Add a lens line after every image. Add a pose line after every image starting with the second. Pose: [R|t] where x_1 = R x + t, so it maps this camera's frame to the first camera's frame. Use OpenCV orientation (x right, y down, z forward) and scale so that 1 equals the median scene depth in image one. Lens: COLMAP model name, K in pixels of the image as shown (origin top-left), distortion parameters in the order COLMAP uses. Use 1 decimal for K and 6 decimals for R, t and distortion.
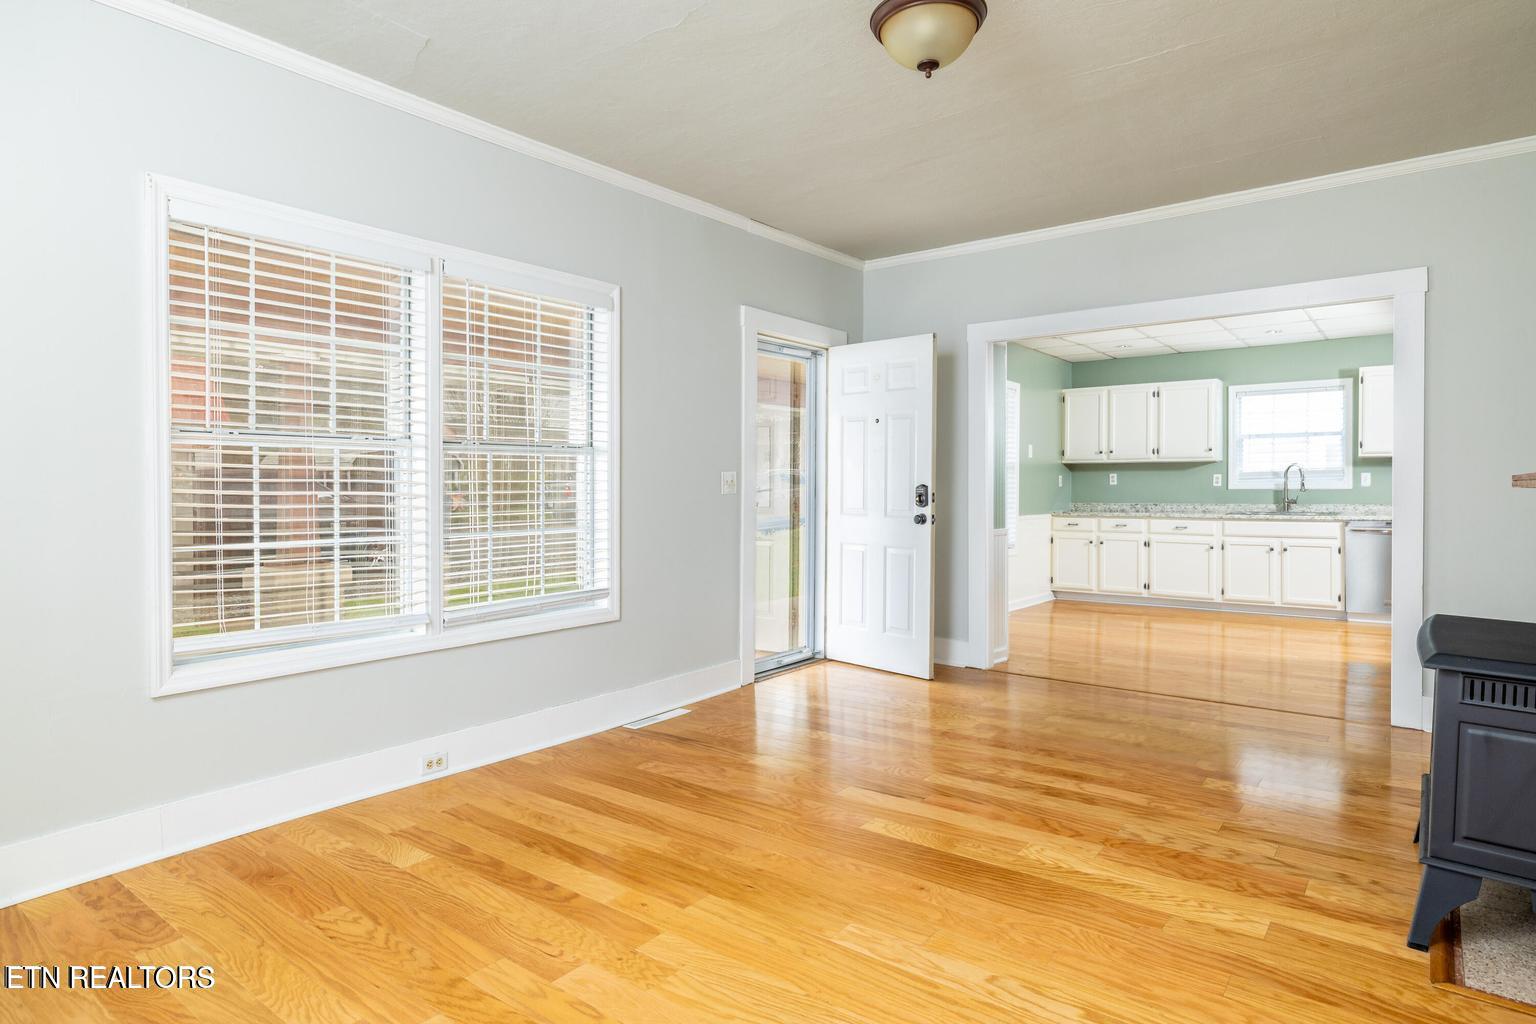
lens RADIAL K [[862.9, 0, 769.5], [0, 862.9, 500.8], [0, 0, 1]] dist [-0.004109, 0.000703]
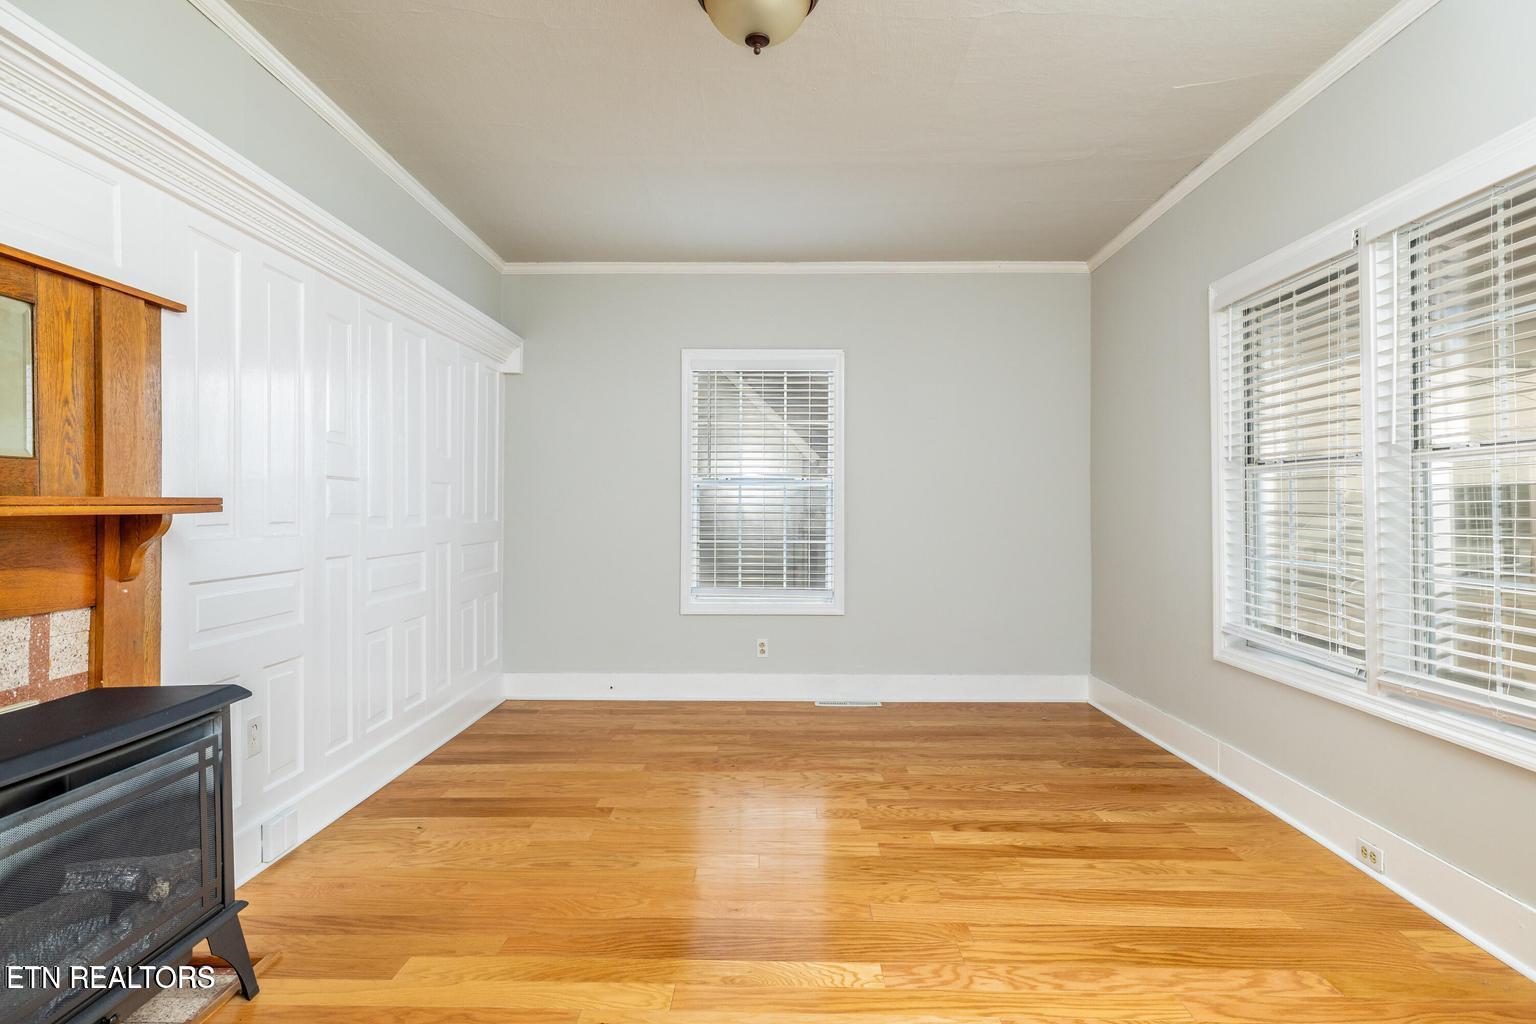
lens RADIAL K [[853.0, 0, 769.9], [0, 853.0, 499.7], [0, 0, 1]] dist [-0.001571, -0.000610]
pose [[-0.797499, -0.001159, -0.603320, 0.356243], [-0.008825, 0.999914, 0.009744, -0.017929], [0.603256, 0.013095, -0.797440, 0.865998]]
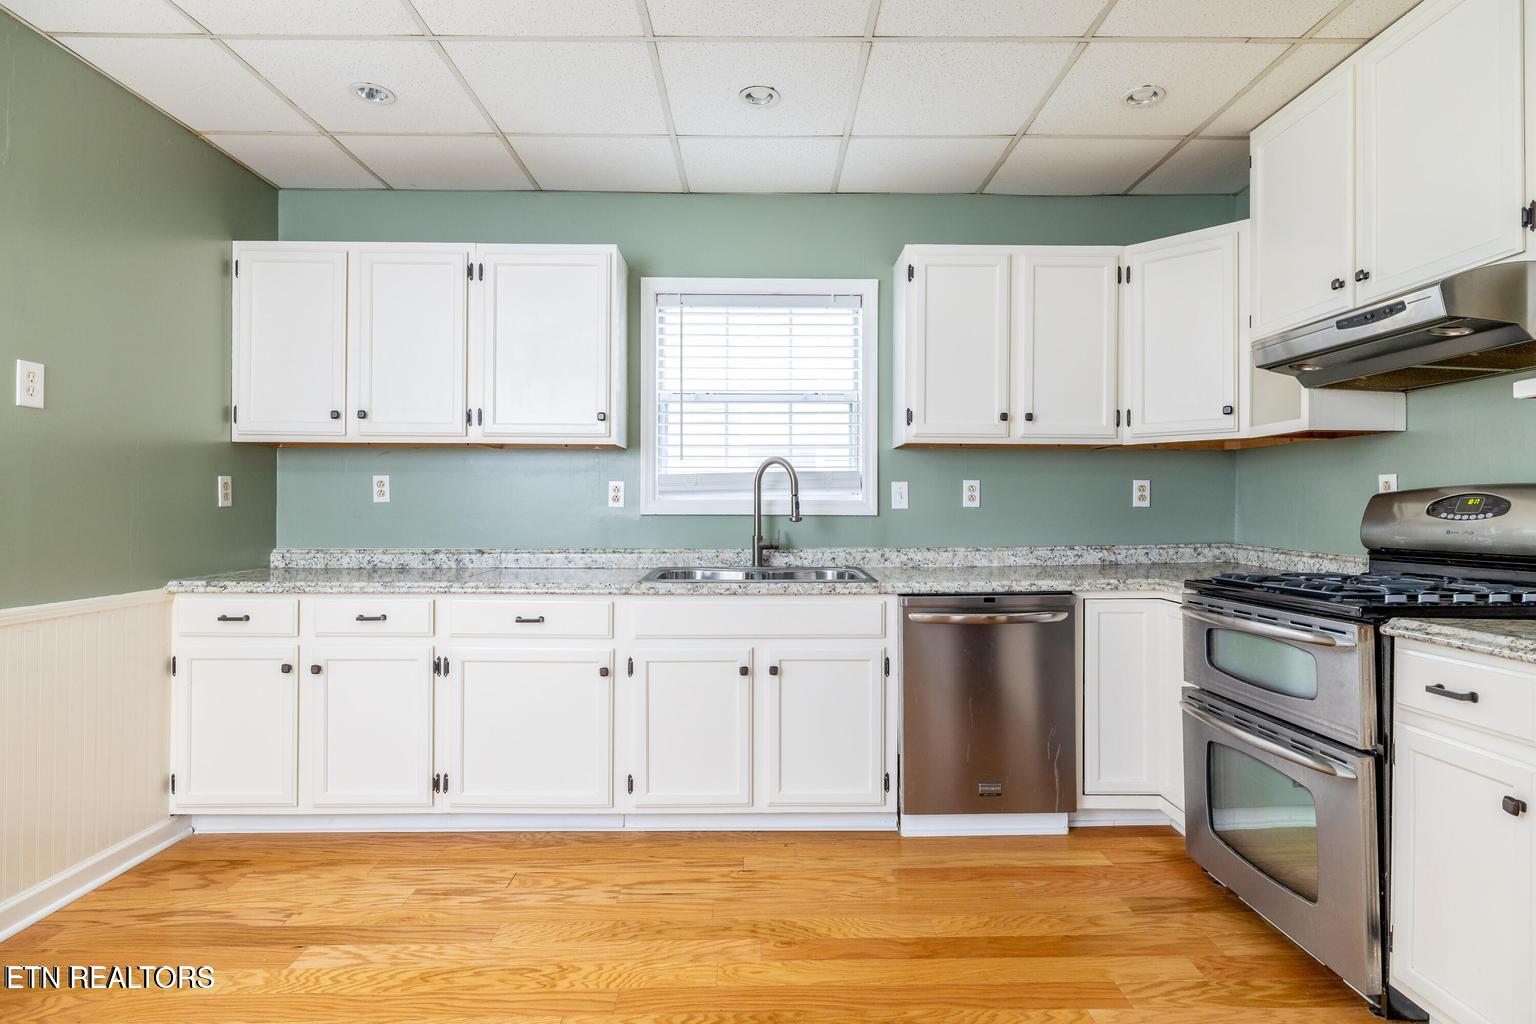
lens RADIAL K [[838.6, 0, 774.4], [0, 838.6, 502.3], [0, 0, 1]] dist [-0.000986, 0.000170]
pose [[0.782066, 0.007581, 0.623150, 0.538744], [0.003715, 0.999852, -0.016826, -0.020426], [-0.623185, 0.015474, 0.781921, 1.049113]]
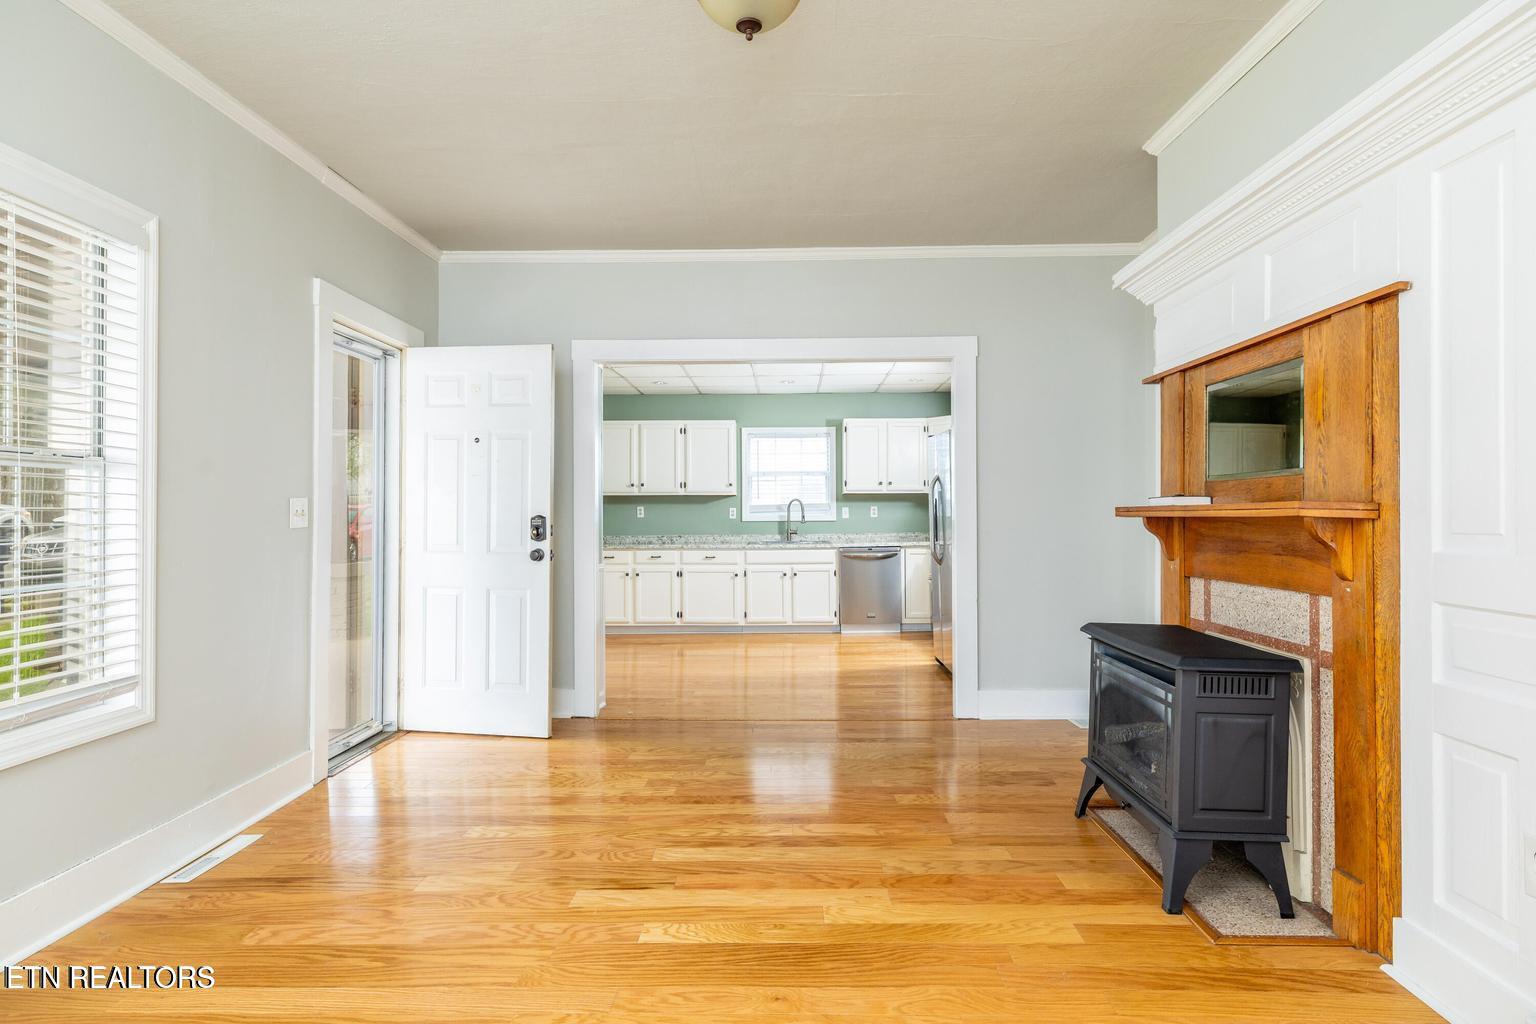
lens RADIAL K [[864.9, 0, 773.5], [0, 864.9, 514.2], [0, 0, 1]] dist [-0.000835, 0.001514]
pose [[0.802166, 0.002637, 0.597096, -0.155230], [0.011693, 0.999729, -0.020123, 0.000185], [-0.596987, 0.023124, 0.801918, 0.155196]]
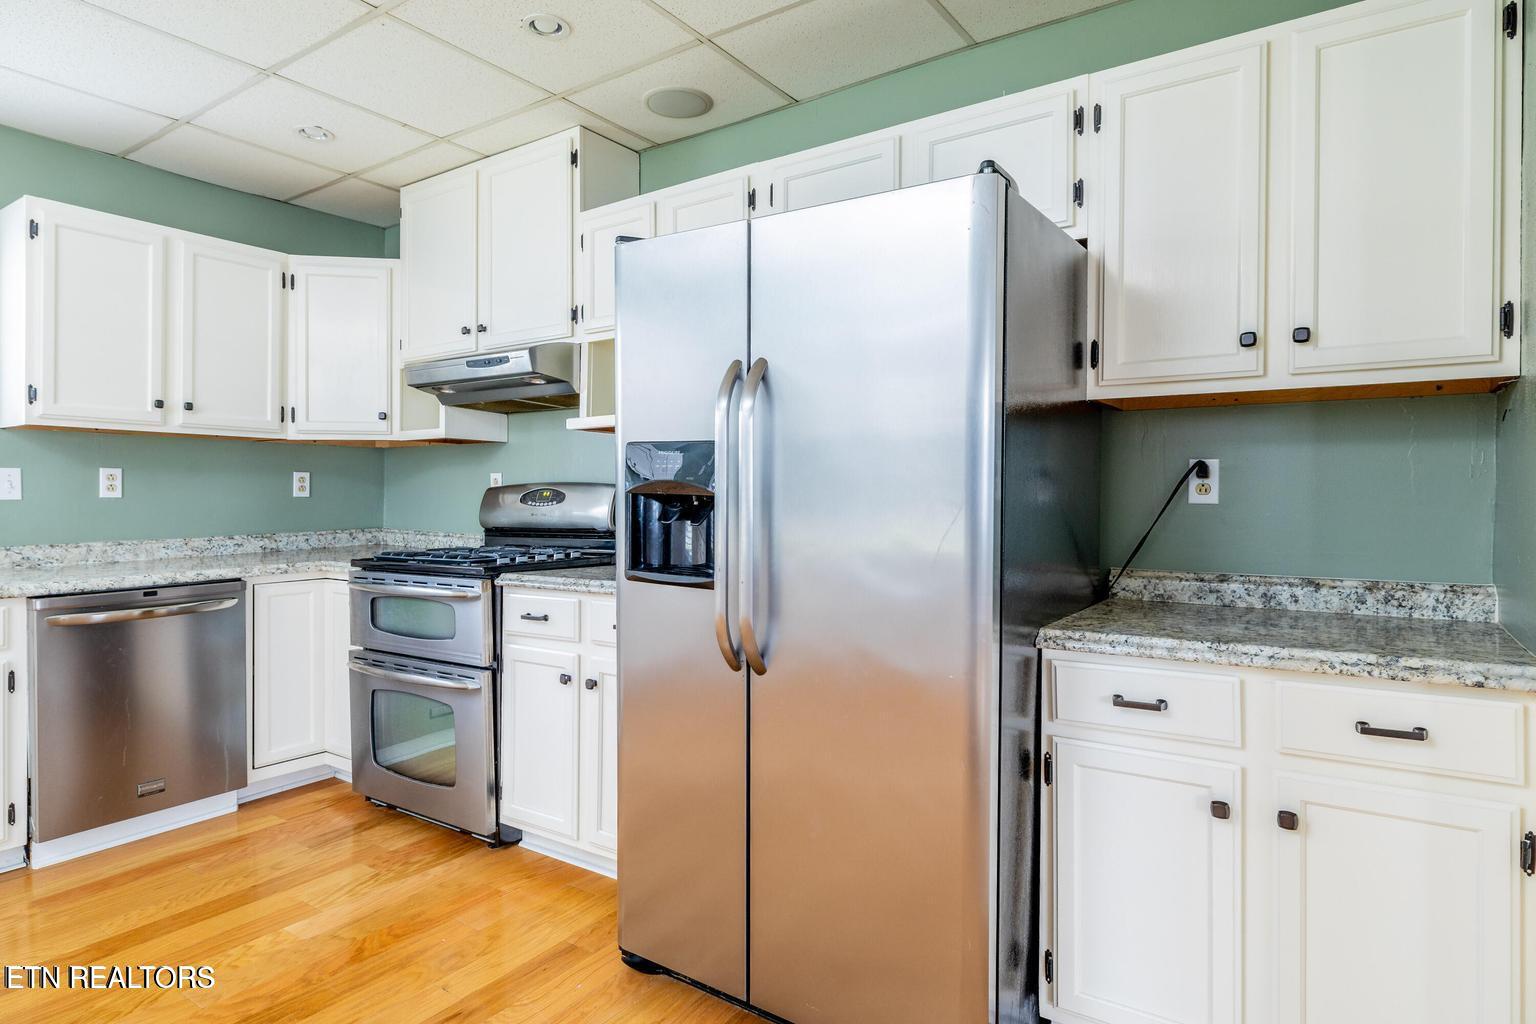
lens RADIAL K [[853.0, 0, 769.9], [0, 853.0, 499.7], [0, 0, 1]] dist [-0.001571, -0.000610]
pose [[-0.054242, -0.001595, 0.998527, 0.424144], [0.011427, 0.999932, 0.002218, -0.021639], [-0.998462, 0.011531, -0.054220, 1.025791]]
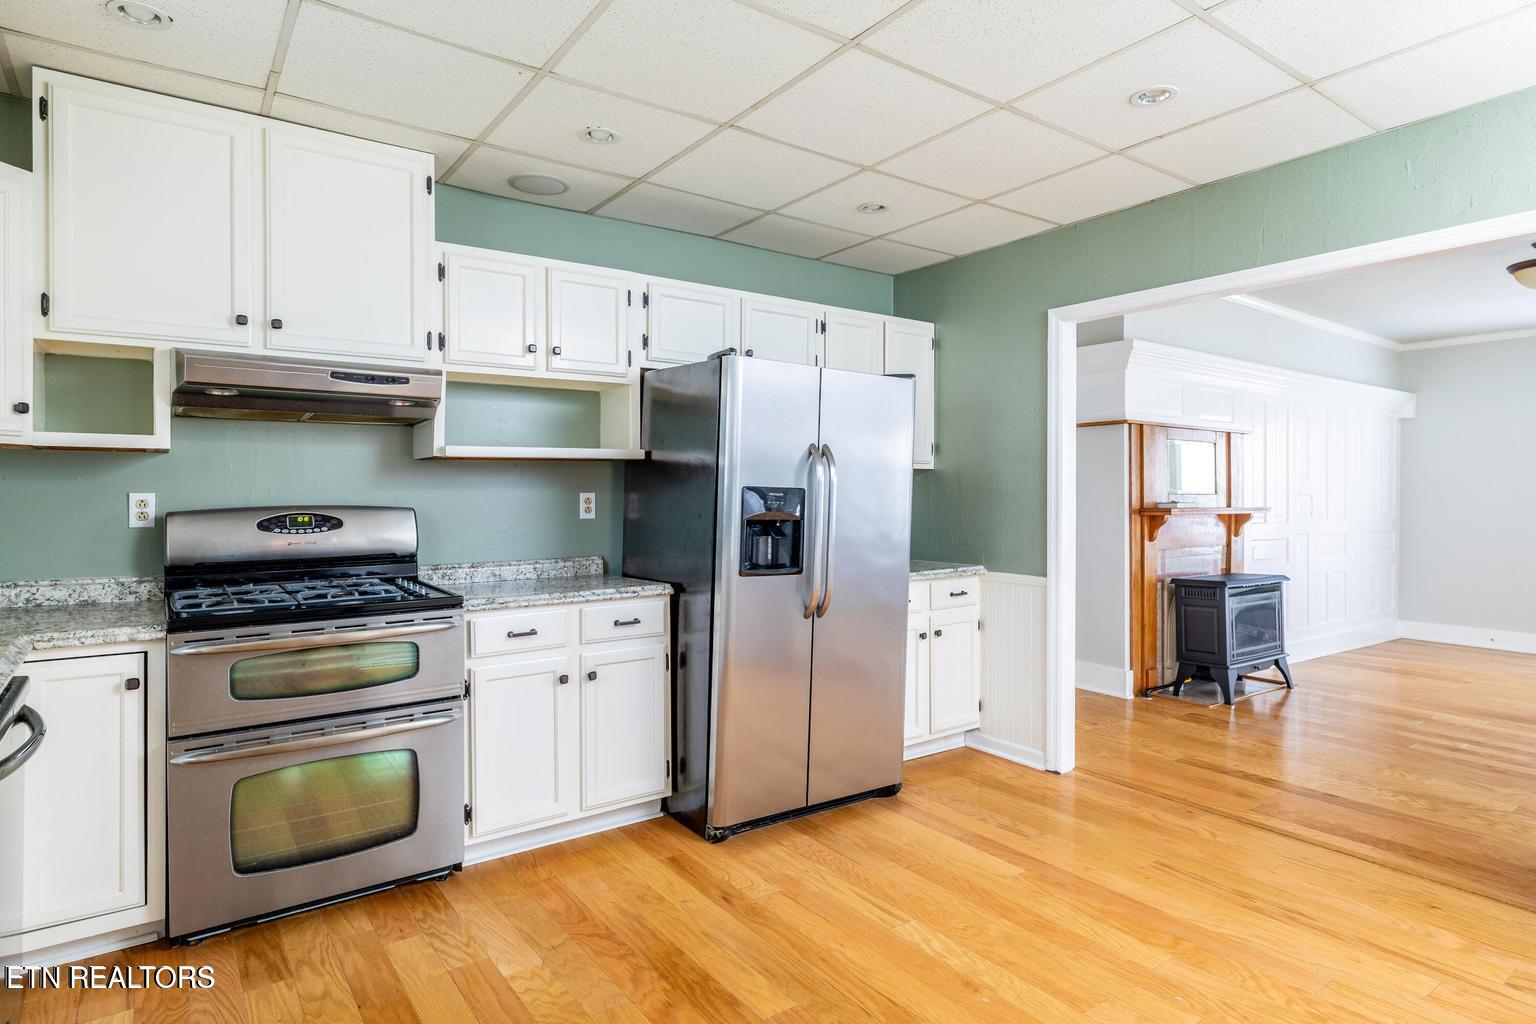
lens RADIAL K [[851.0, 0, 754.2], [0, 851.0, 494.6], [0, 0, 1]] dist [0.000313, -0.000258]
pose [[-0.953994, -0.000371, 0.299825, 0.631728], [0.004934, 0.999844, 0.016936, -0.052159], [-0.299785, 0.017636, -0.953844, 1.634456]]
